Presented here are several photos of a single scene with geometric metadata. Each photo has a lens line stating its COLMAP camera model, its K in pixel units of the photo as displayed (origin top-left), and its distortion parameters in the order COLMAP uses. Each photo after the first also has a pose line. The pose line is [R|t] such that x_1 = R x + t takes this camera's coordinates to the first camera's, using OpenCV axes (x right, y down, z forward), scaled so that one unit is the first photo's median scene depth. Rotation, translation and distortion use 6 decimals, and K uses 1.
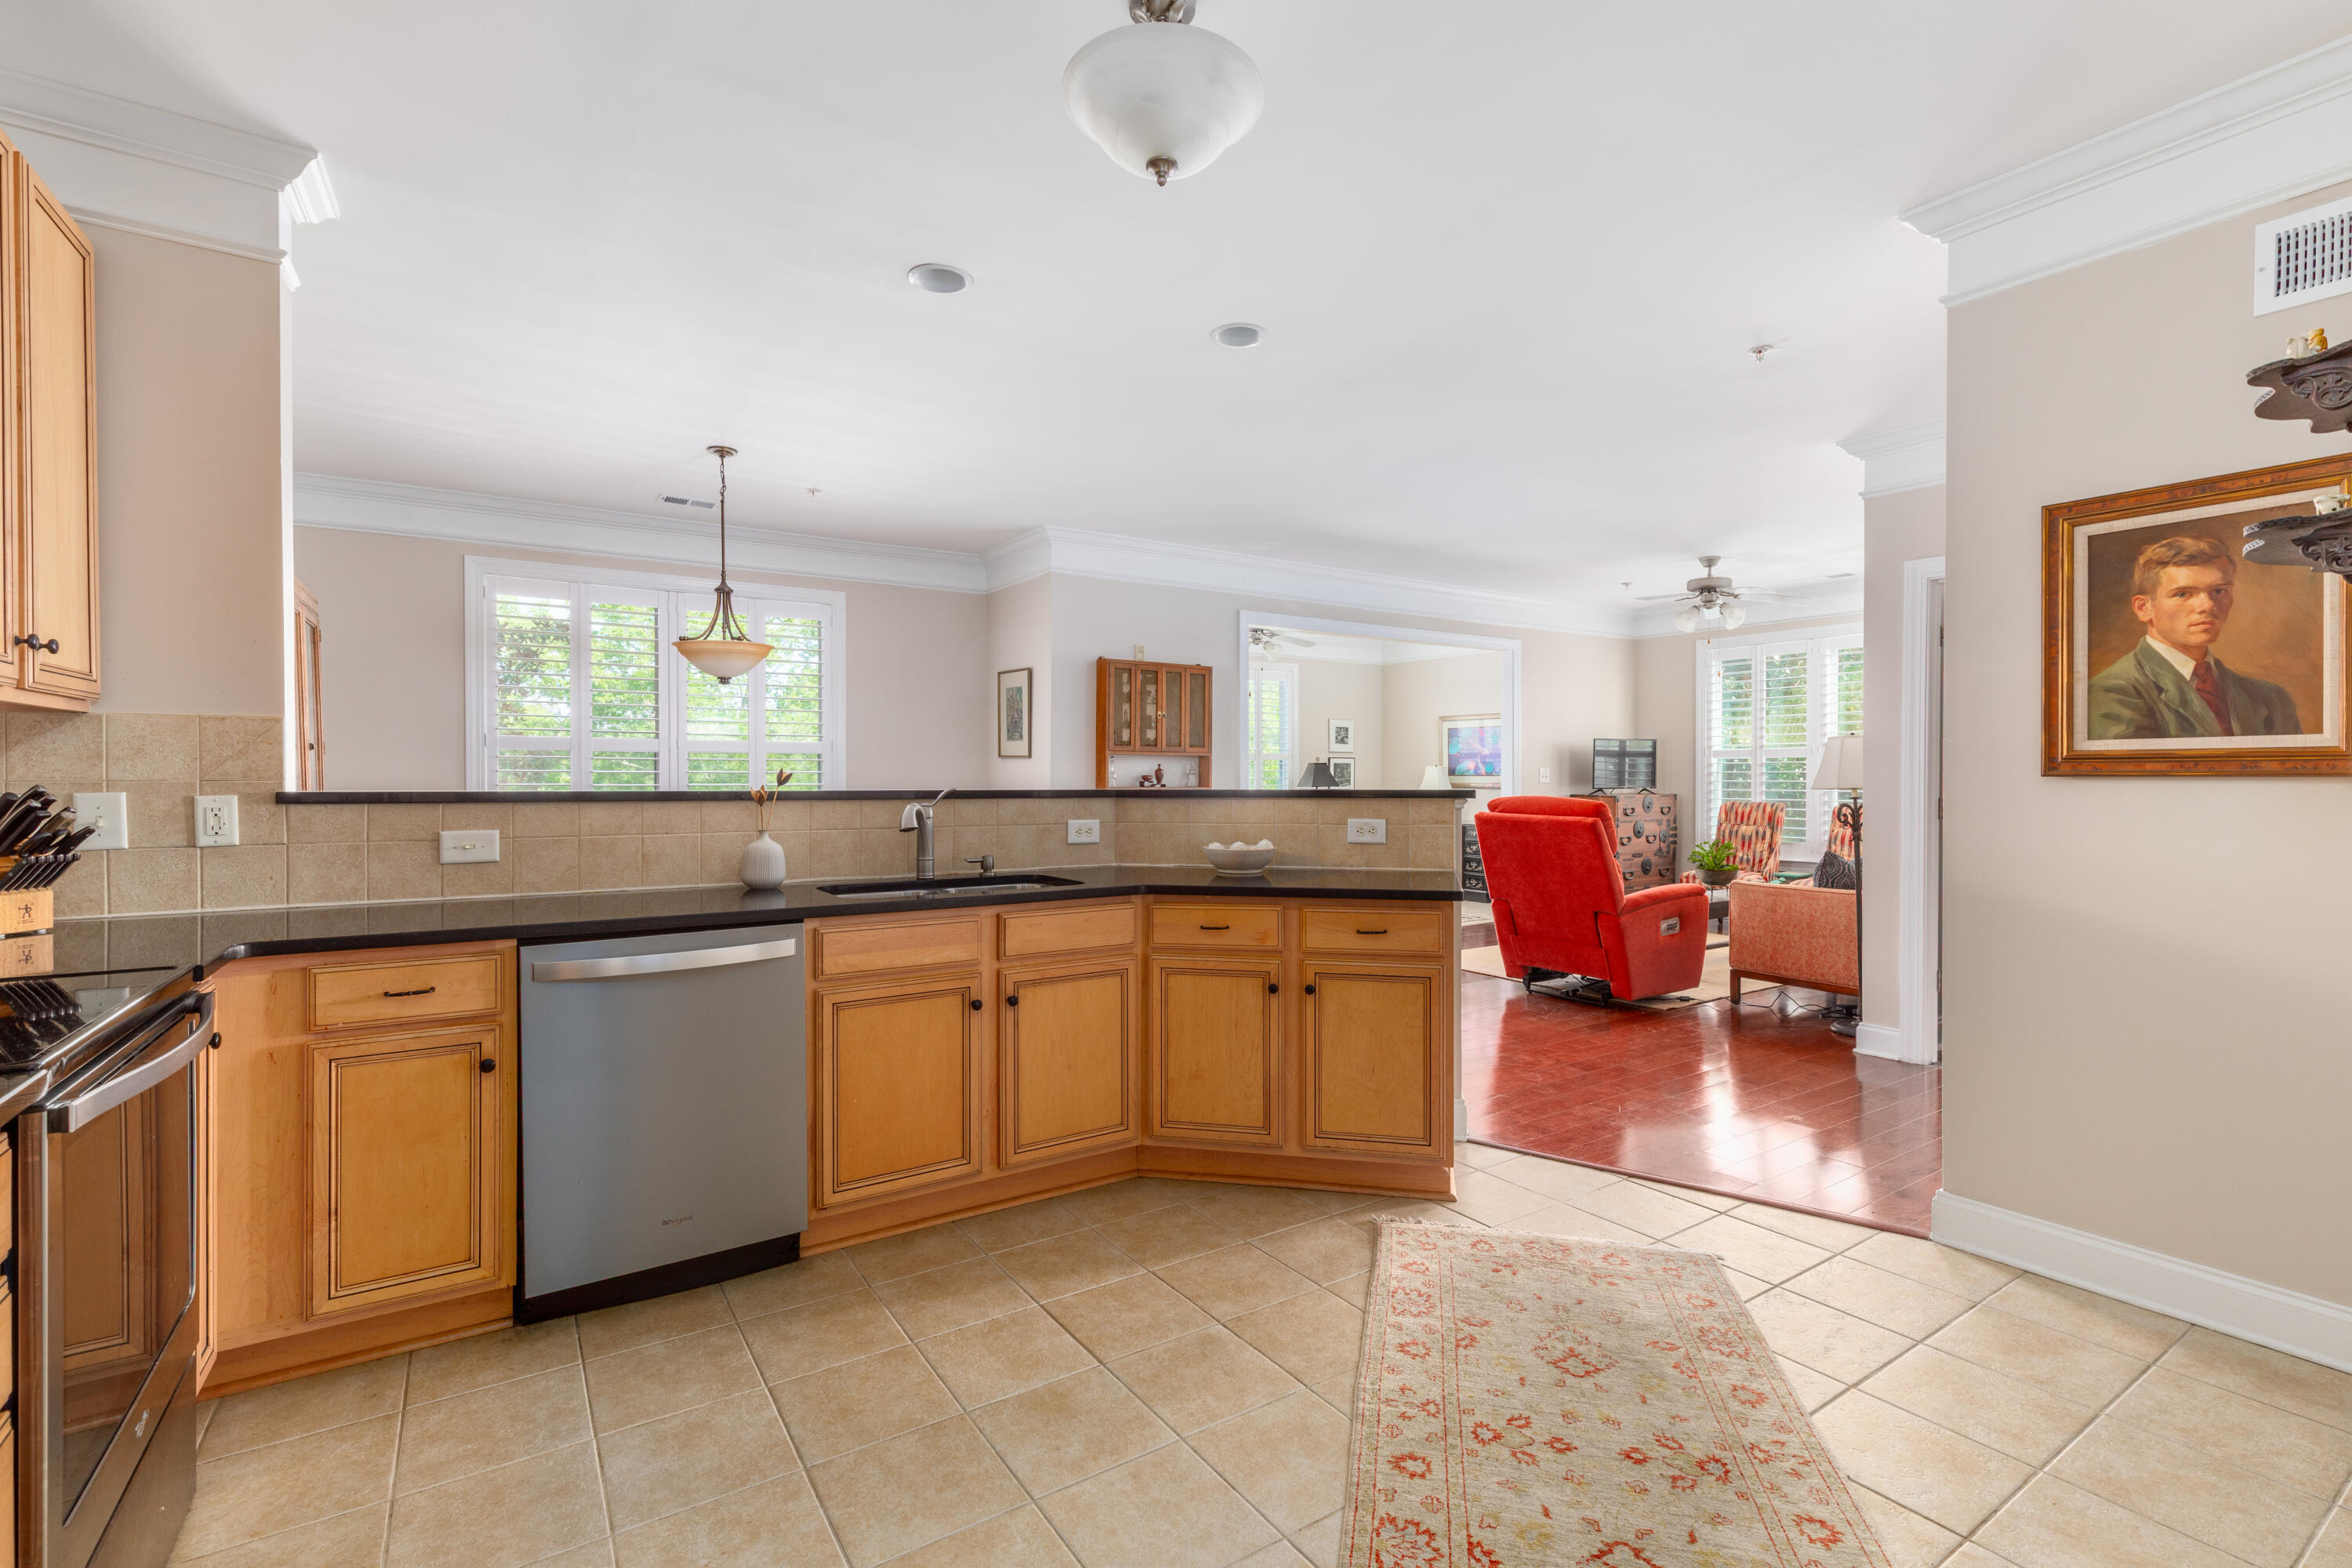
lens RADIAL K [[1060.0, 0, 1174.1], [0, 1060.0, 782.4], [0, 0, 1]] dist [0.004966, 0.000102]
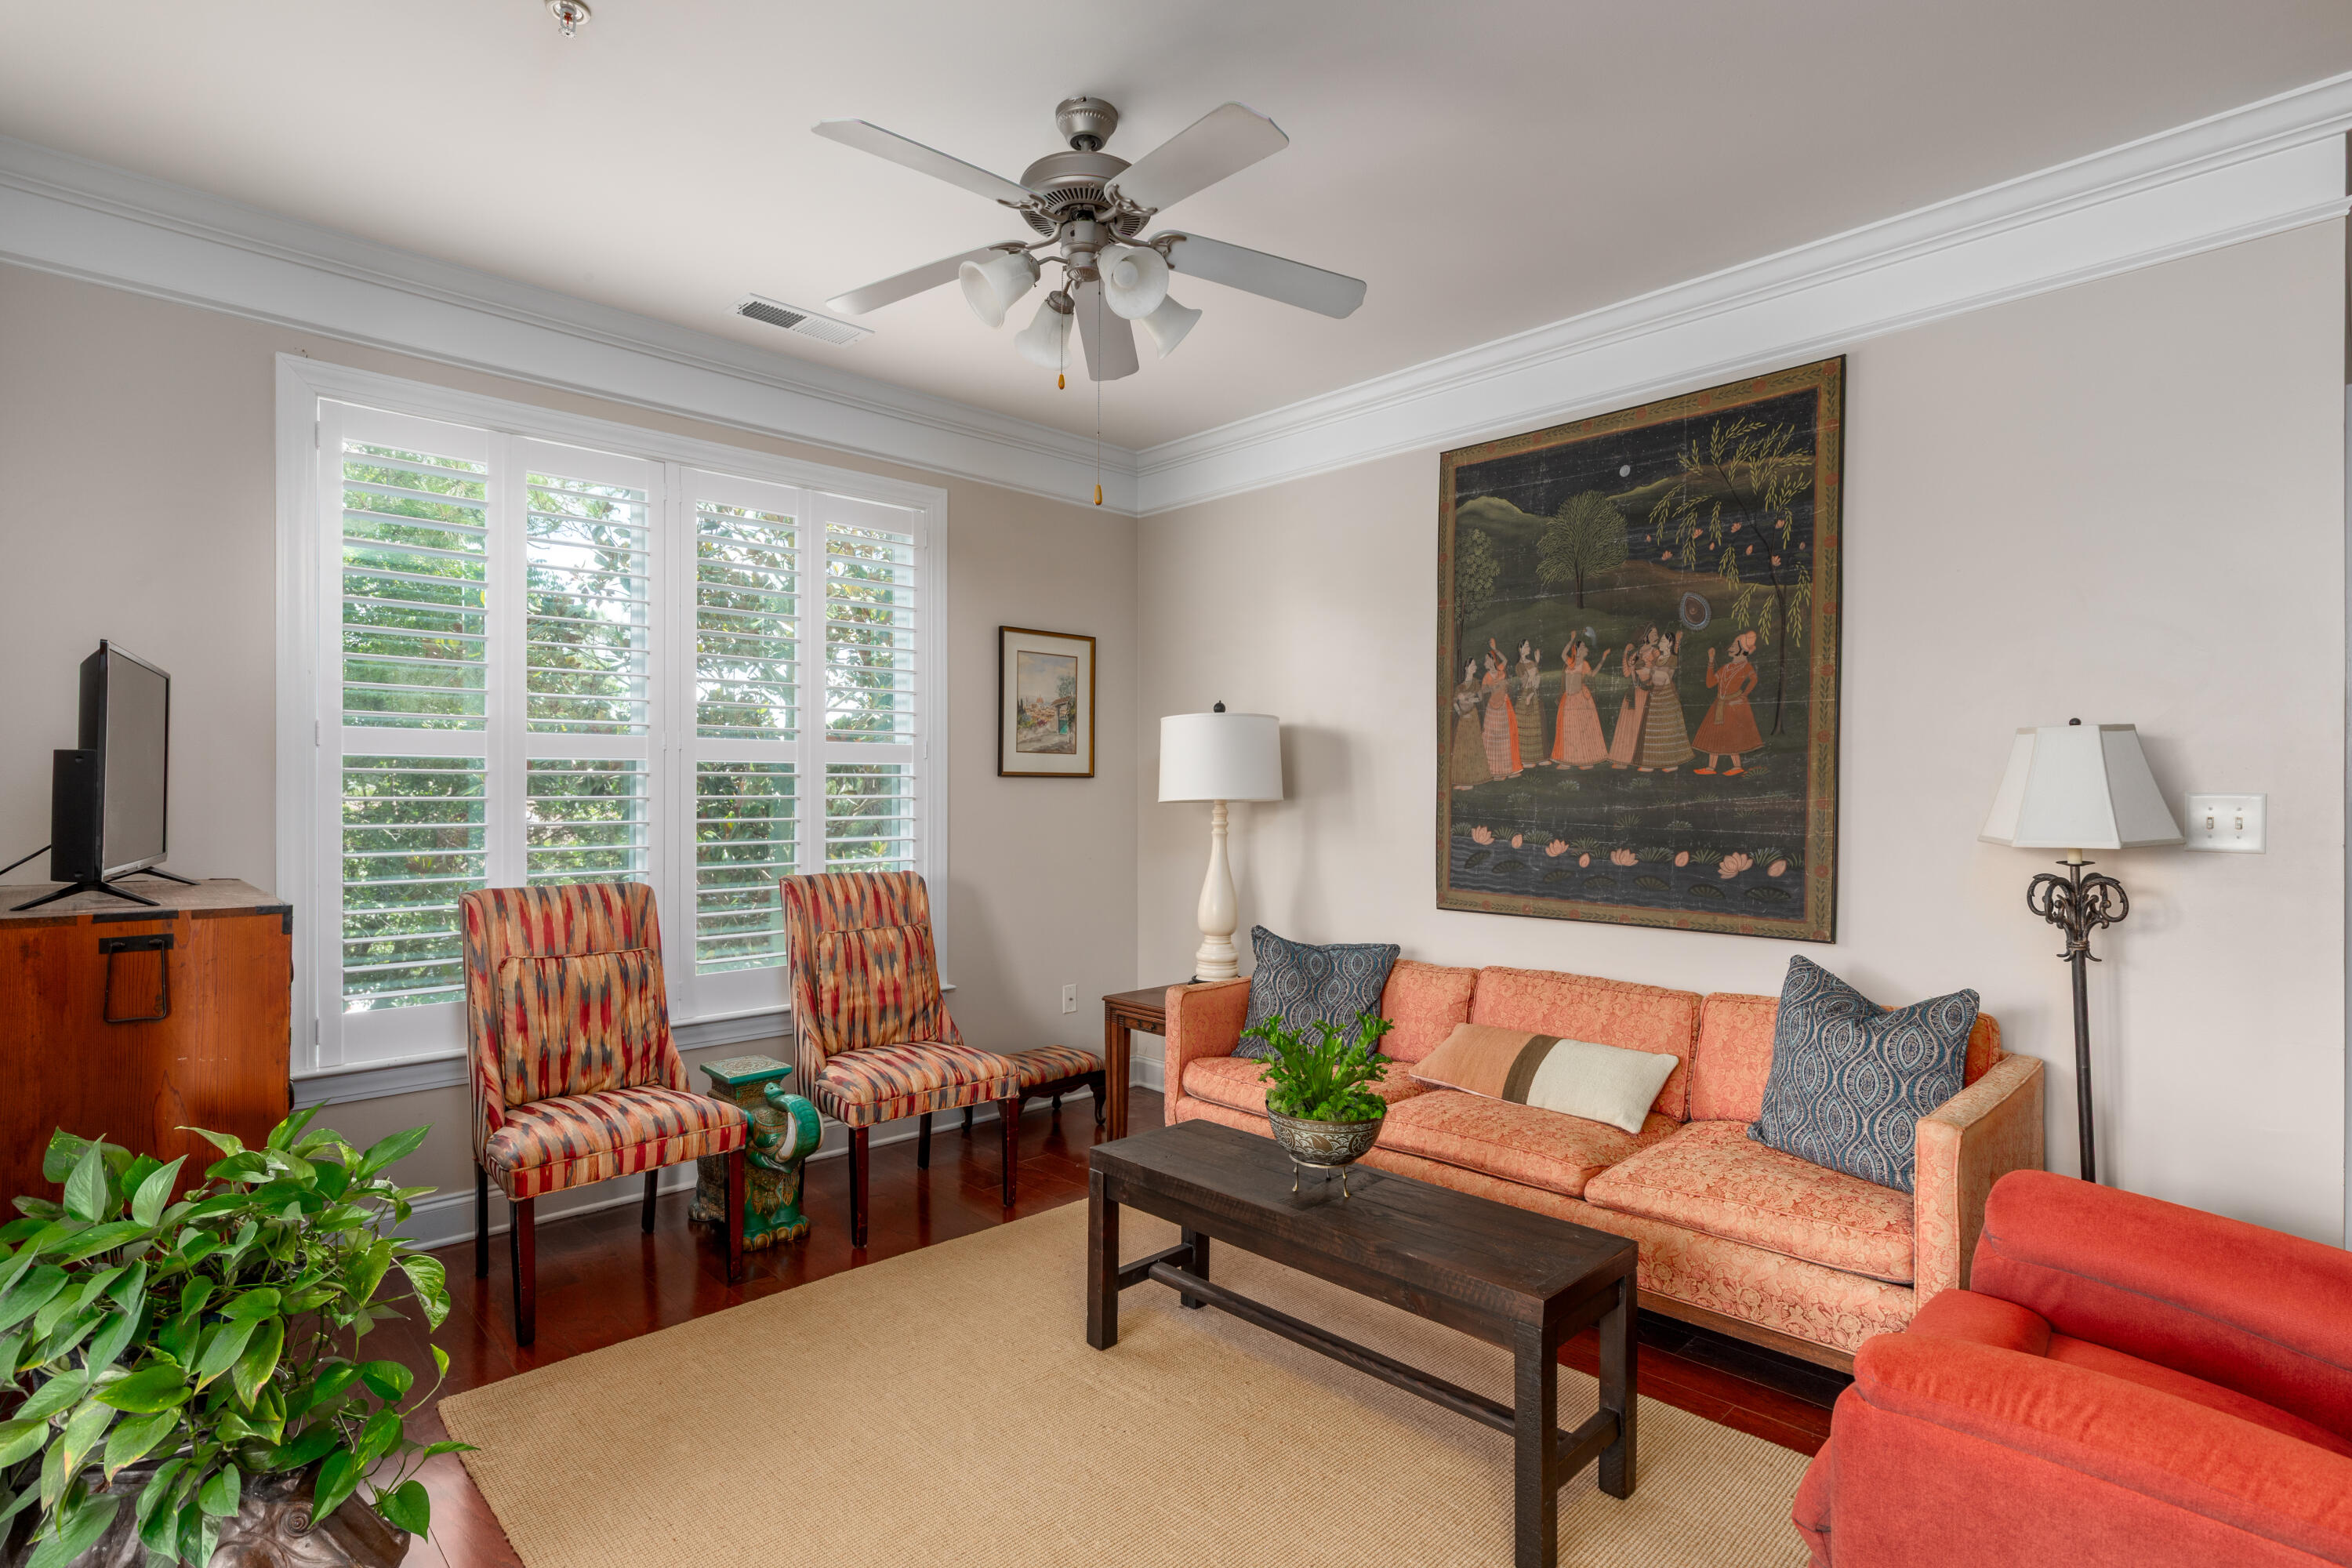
lens RADIAL K [[1155.7, 0, 1174.1], [0, 1155.7, 802.0], [0, 0, 1]] dist [0.000546, -0.000251]
pose [[-0.191637, -0.007198, 0.981439, 0.381789], [0.006038, 0.999946, 0.008512, -0.030699], [-0.981447, 0.007557, -0.191583, 2.423424]]
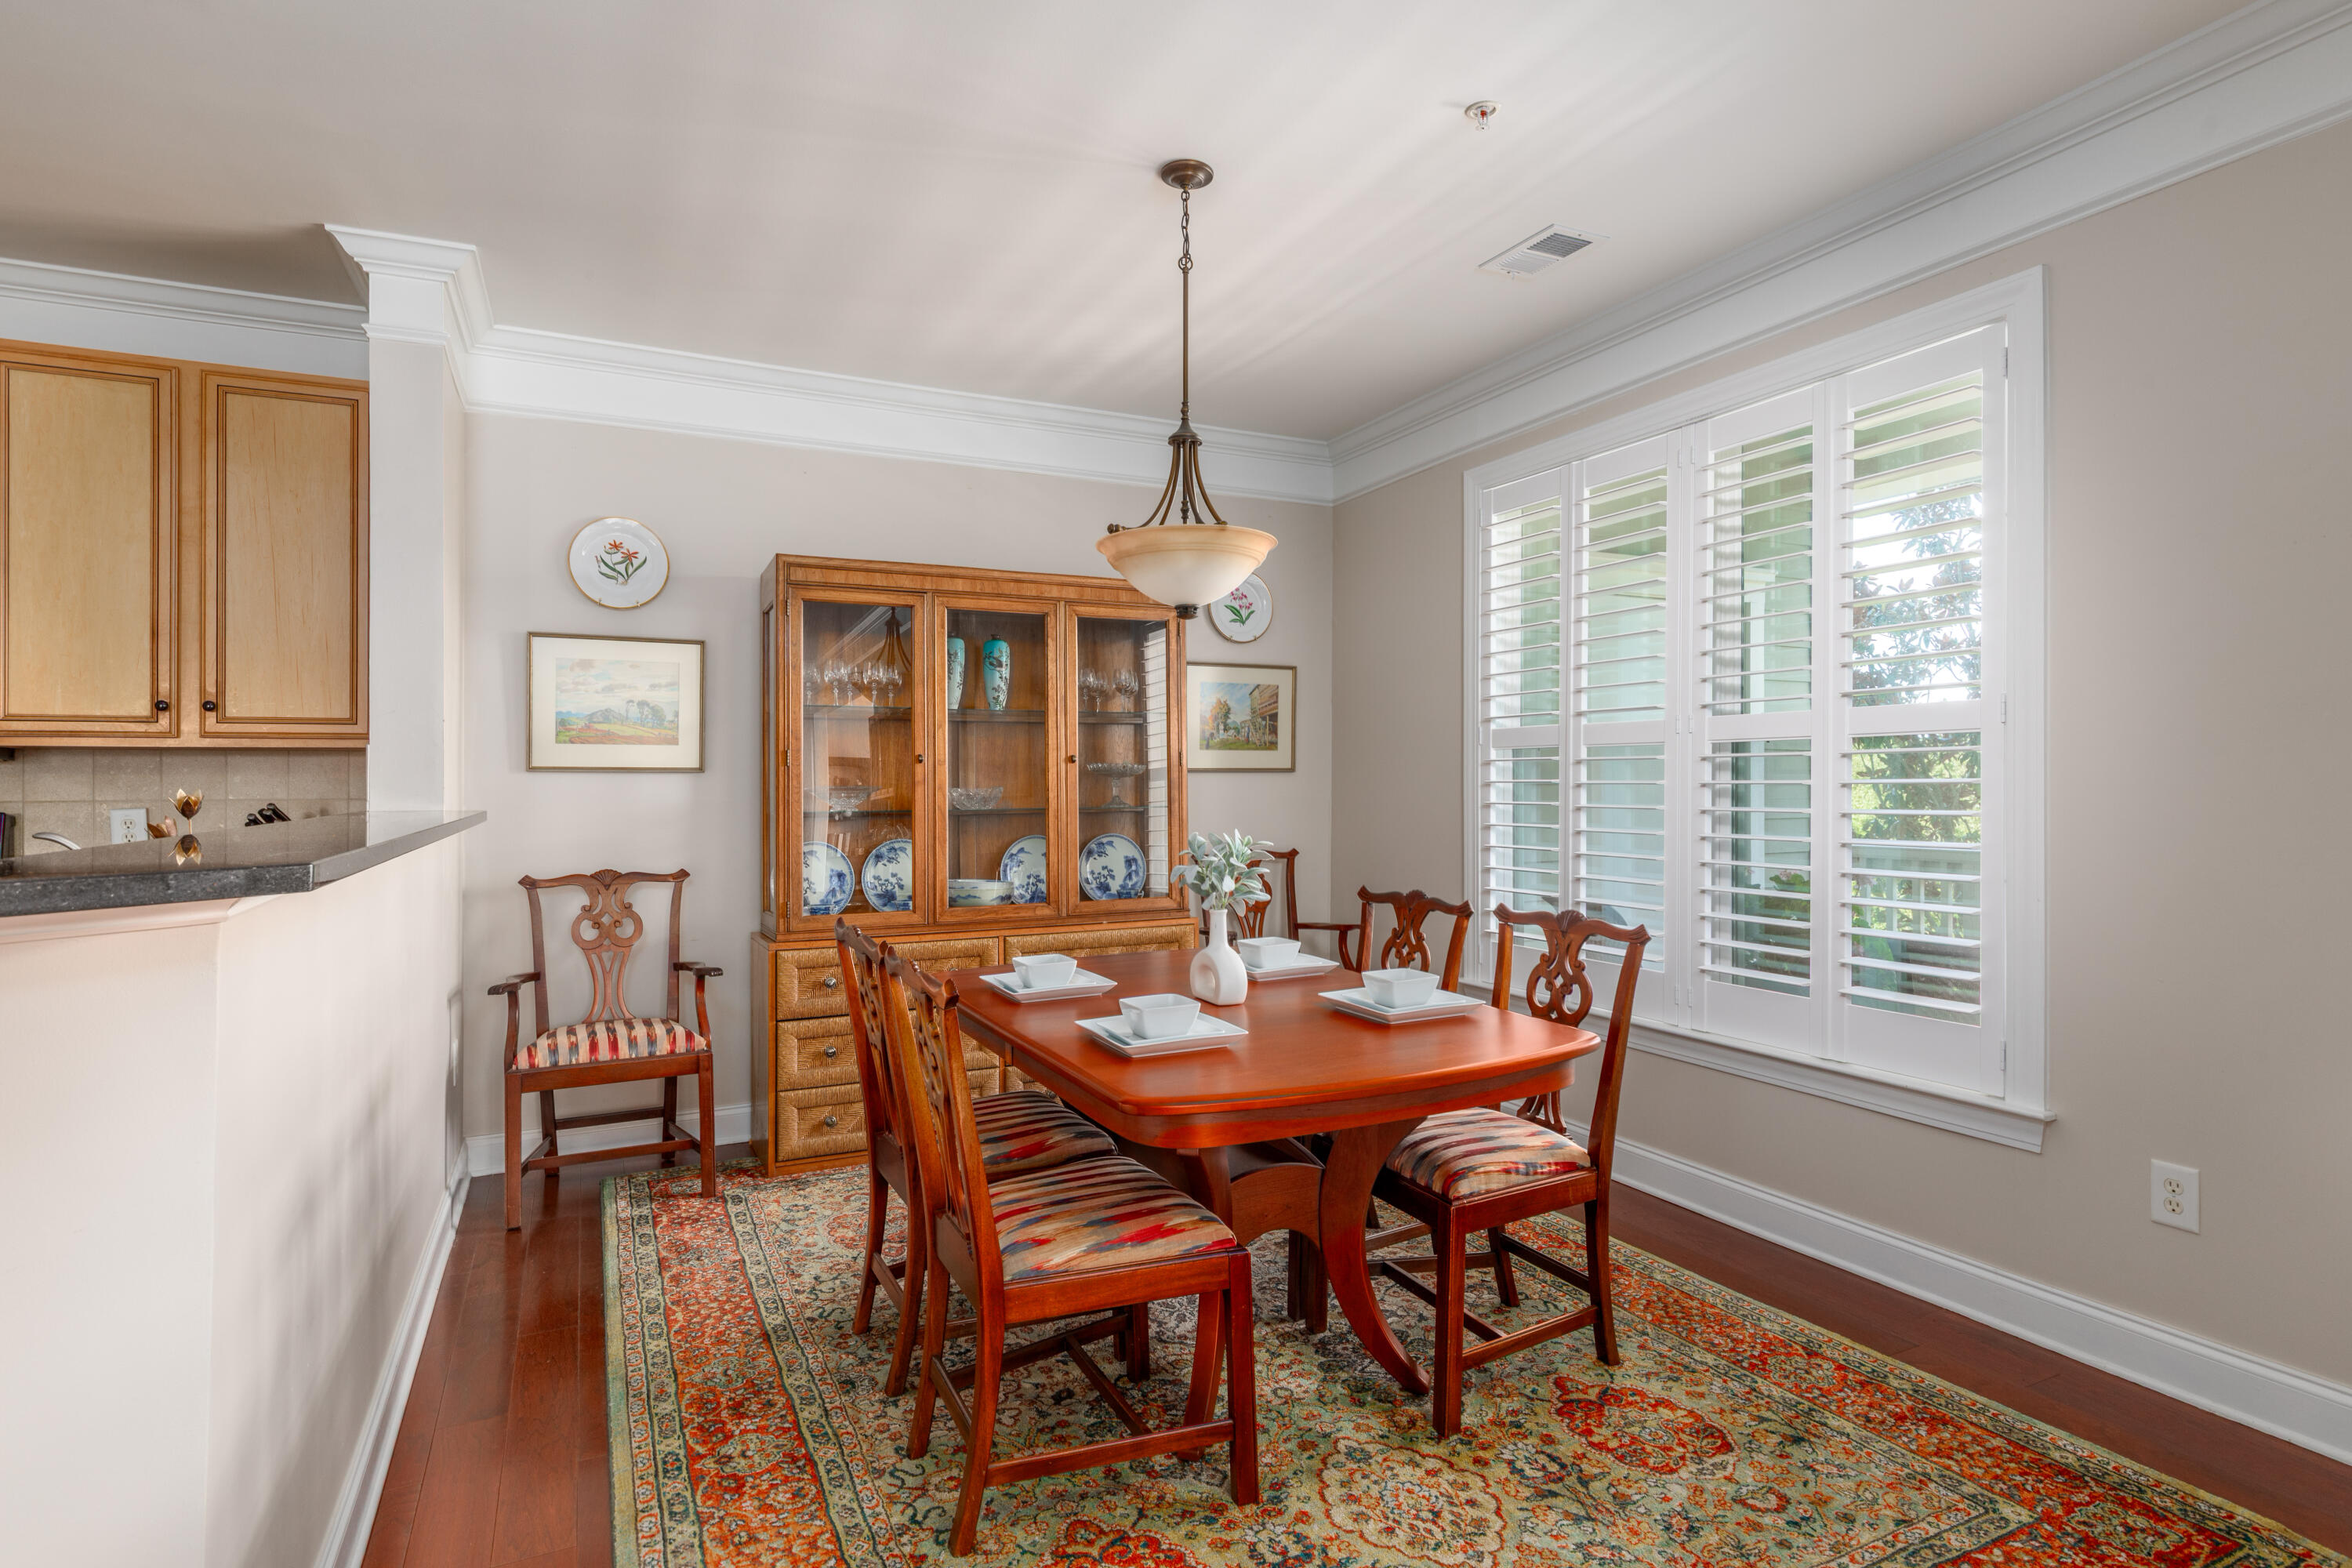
lens RADIAL K [[1206.7, 0, 1176.0], [0, 1206.7, 784.0], [0, 0, 1]] dist [0.001911, 0.000623]
pose [[-0.124399, 0.002950, -0.992228, 0.257564], [-0.002181, 0.999992, 0.003246, -0.021373], [0.992230, 0.002568, -0.124392, 1.659446]]
